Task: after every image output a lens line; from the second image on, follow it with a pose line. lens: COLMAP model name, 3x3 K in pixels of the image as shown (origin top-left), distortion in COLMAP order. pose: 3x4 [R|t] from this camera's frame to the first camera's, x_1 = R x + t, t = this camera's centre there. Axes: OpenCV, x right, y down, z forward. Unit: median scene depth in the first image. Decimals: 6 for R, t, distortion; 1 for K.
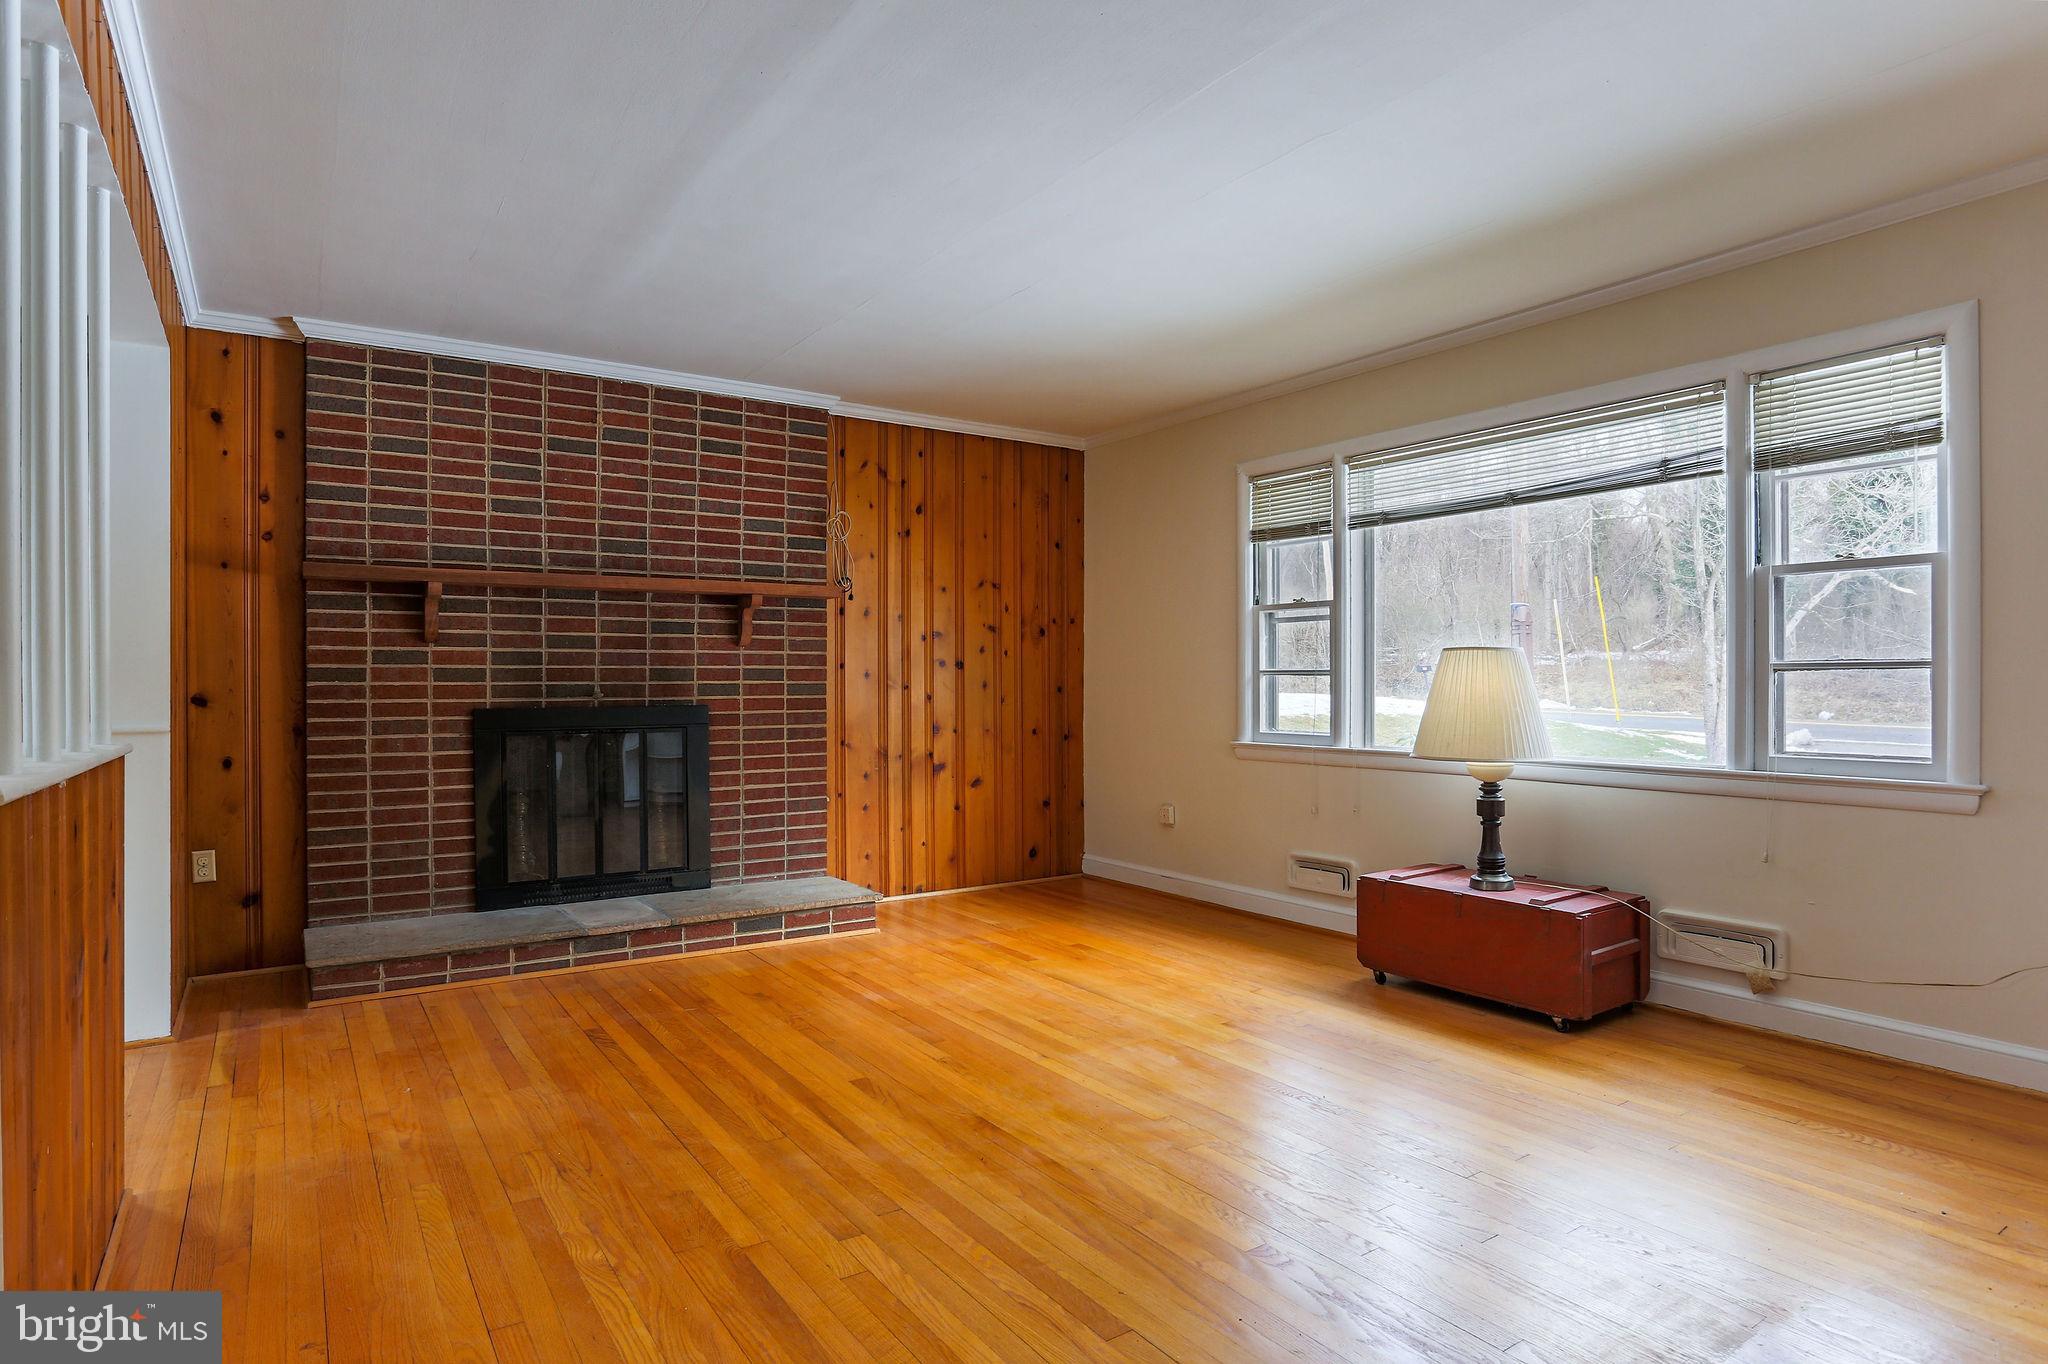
lens RADIAL K [[1111.5, 0, 1013.1], [0, 1111.5, 680.9], [0, 0, 1]] dist [-0.037332, 0.007030]
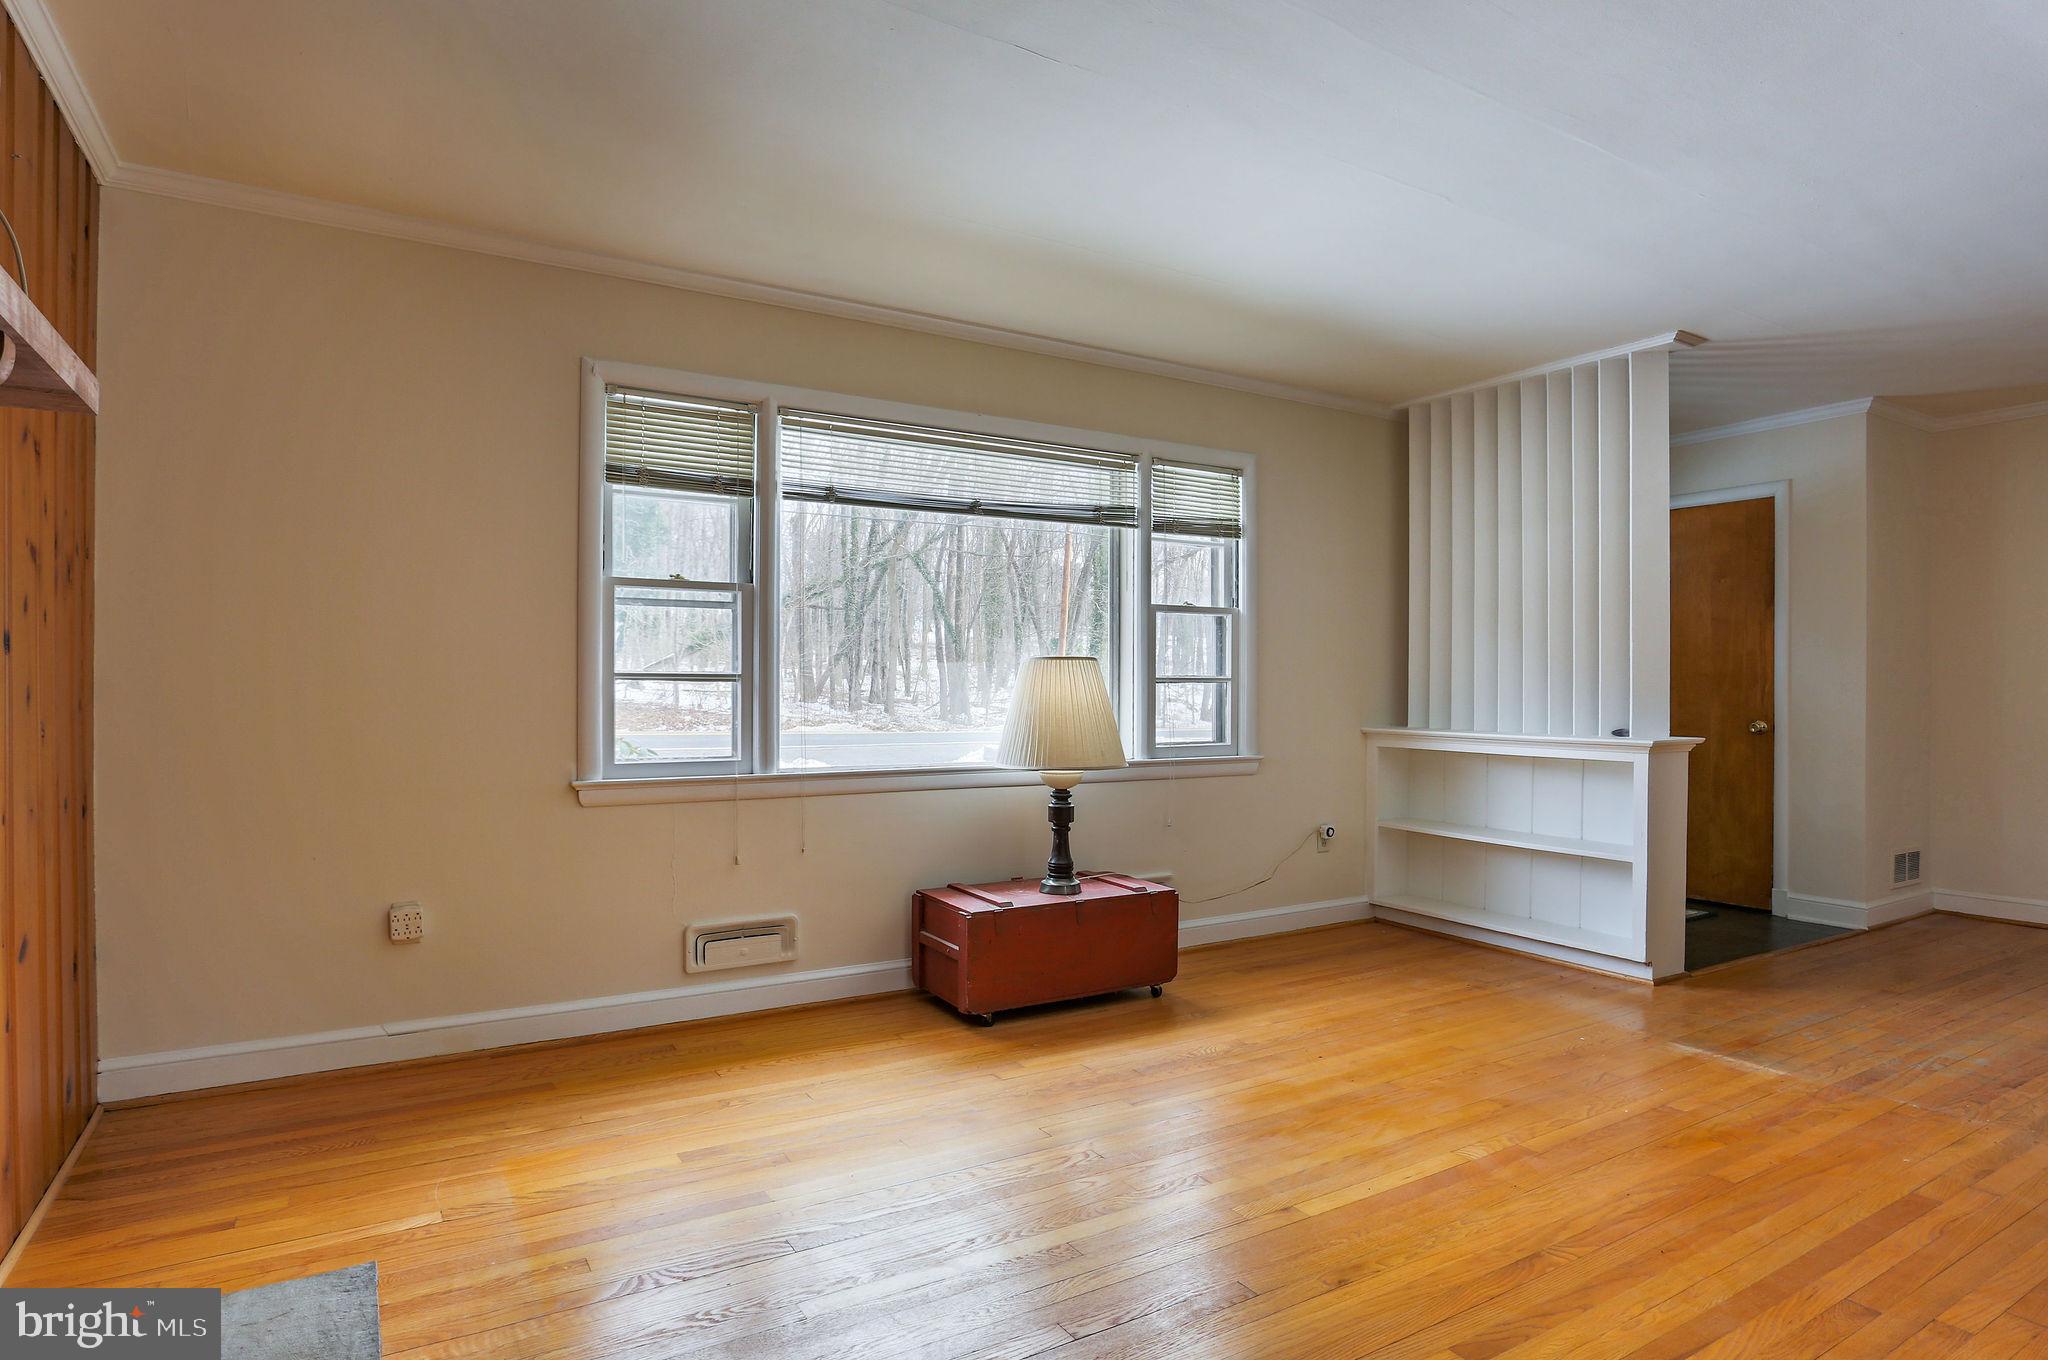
lens RADIAL K [[1111.5, 0, 1020.0], [0, 1111.5, 695.5], [0, 0, 1]] dist [-0.037332, 0.007030]
pose [[0.053775, -0.000178, 0.998553, -0.600386], [-0.002253, 0.999997, 0.000300, 0.004911], [-0.998551, -0.002266, 0.053774, 0.980344]]
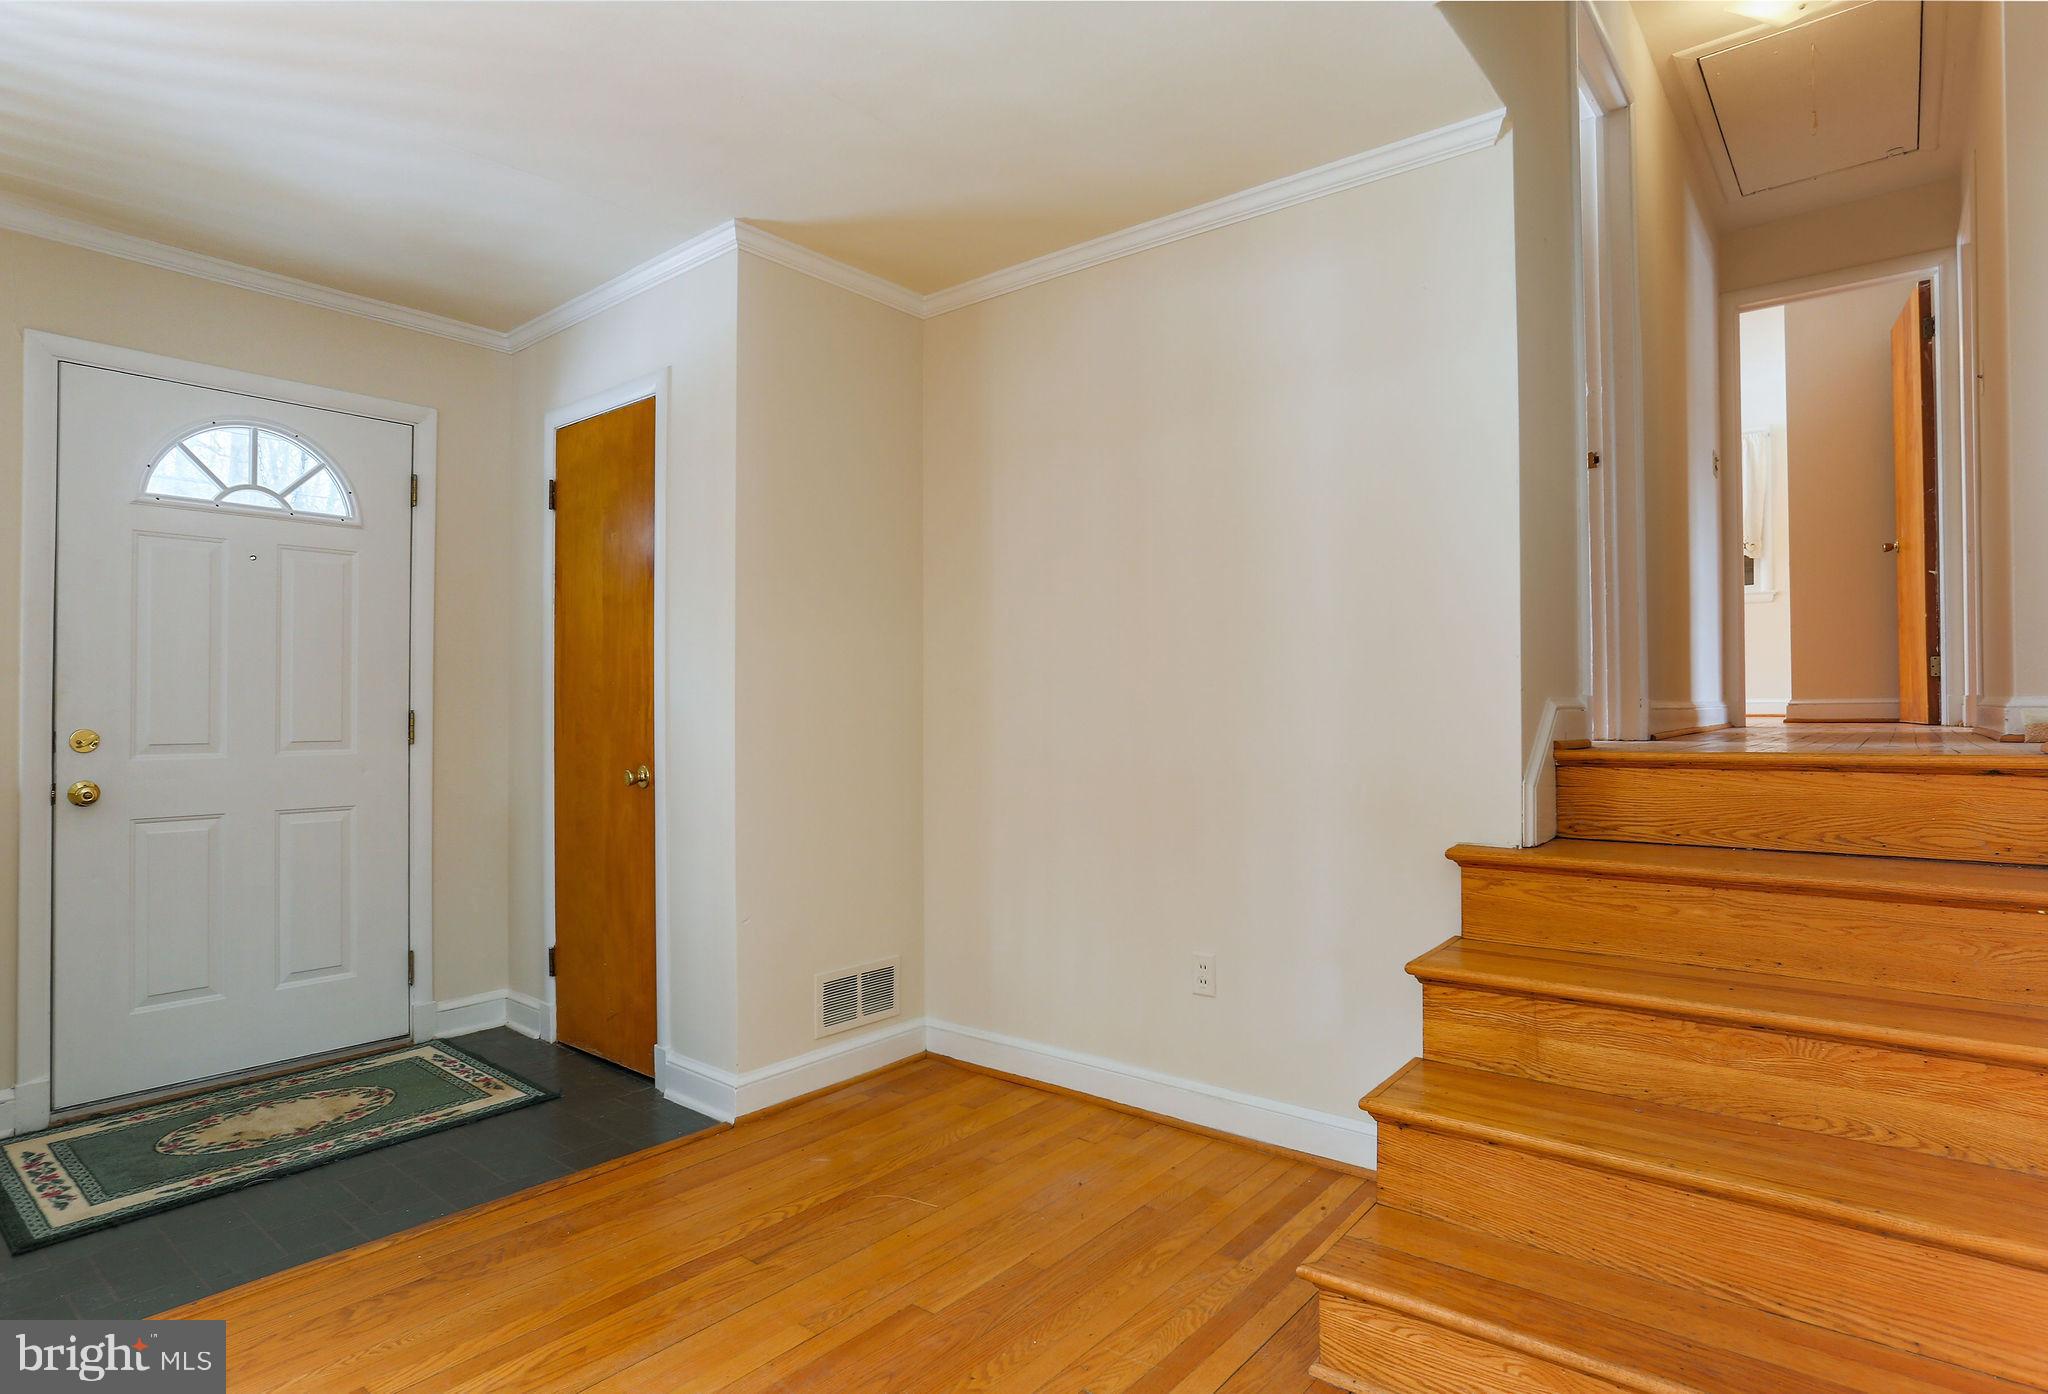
lens RADIAL K [[1068.9, 0, 1017.0], [0, 1068.9, 700.2], [0, 0, 1]] dist [-0.000745, -0.000045]
pose [[-0.276426, 0.018102, 0.960865, -0.279451], [0.002214, 0.999832, -0.018199, 0.002593], [-0.961033, -0.002904, -0.276419, 0.462005]]
